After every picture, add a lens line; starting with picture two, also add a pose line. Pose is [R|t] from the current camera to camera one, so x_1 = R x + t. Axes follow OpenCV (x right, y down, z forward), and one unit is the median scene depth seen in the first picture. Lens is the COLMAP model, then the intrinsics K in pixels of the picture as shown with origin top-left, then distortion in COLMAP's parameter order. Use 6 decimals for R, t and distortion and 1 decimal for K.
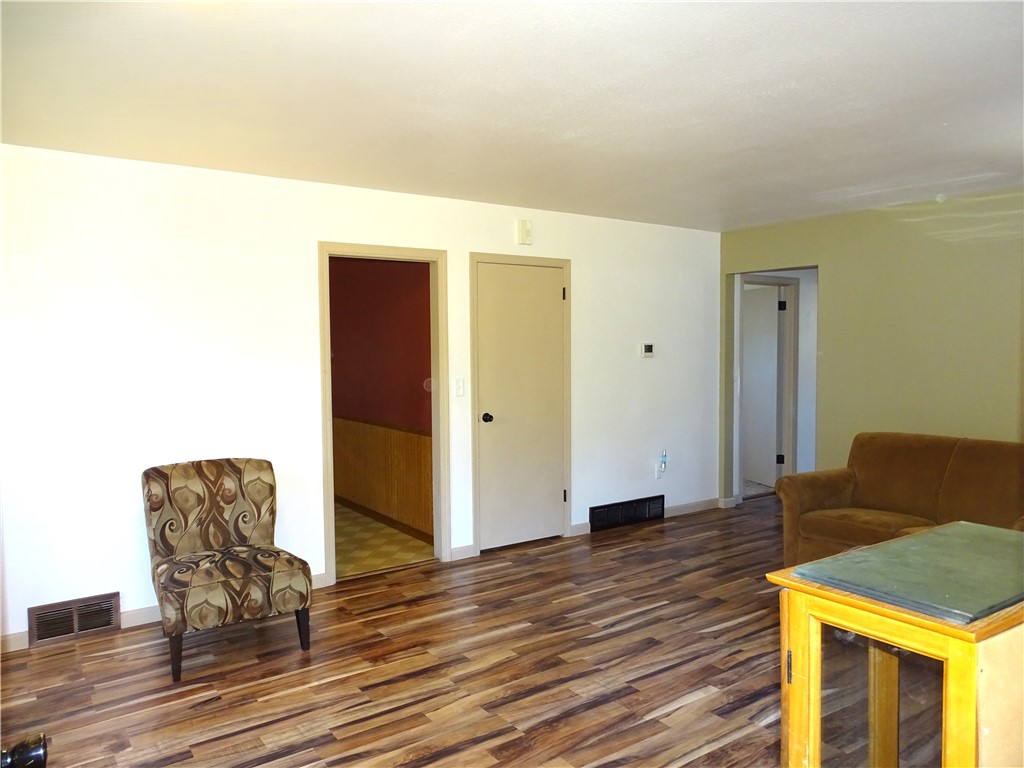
lens RADIAL K [[738.2, 0, 512.0], [0, 738.2, 384.0], [0, 0, 1]] dist [0.001086, -0.001277]
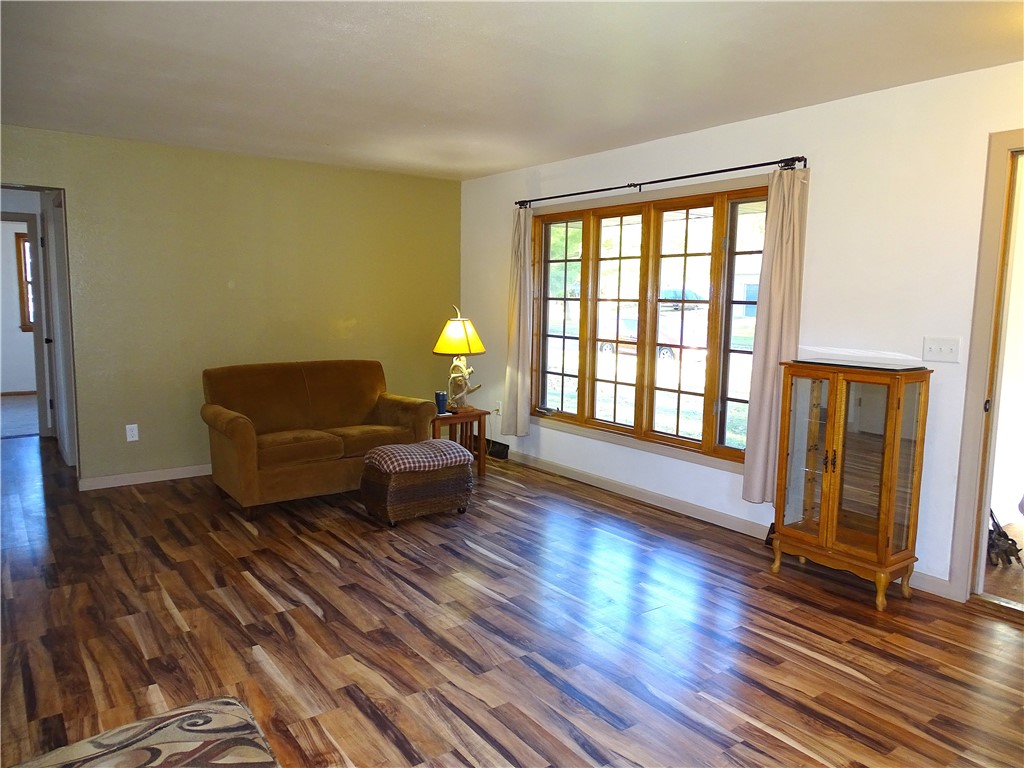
lens RADIAL K [[738.2, 0, 512.0], [0, 738.2, 384.0], [0, 0, 1]] dist [0.001086, -0.001277]
pose [[-0.012732, -0.115031, 0.993280, -0.764042], [0.042548, 0.992399, 0.115474, -0.021493], [-0.999013, 0.043732, -0.007741, 0.794647]]
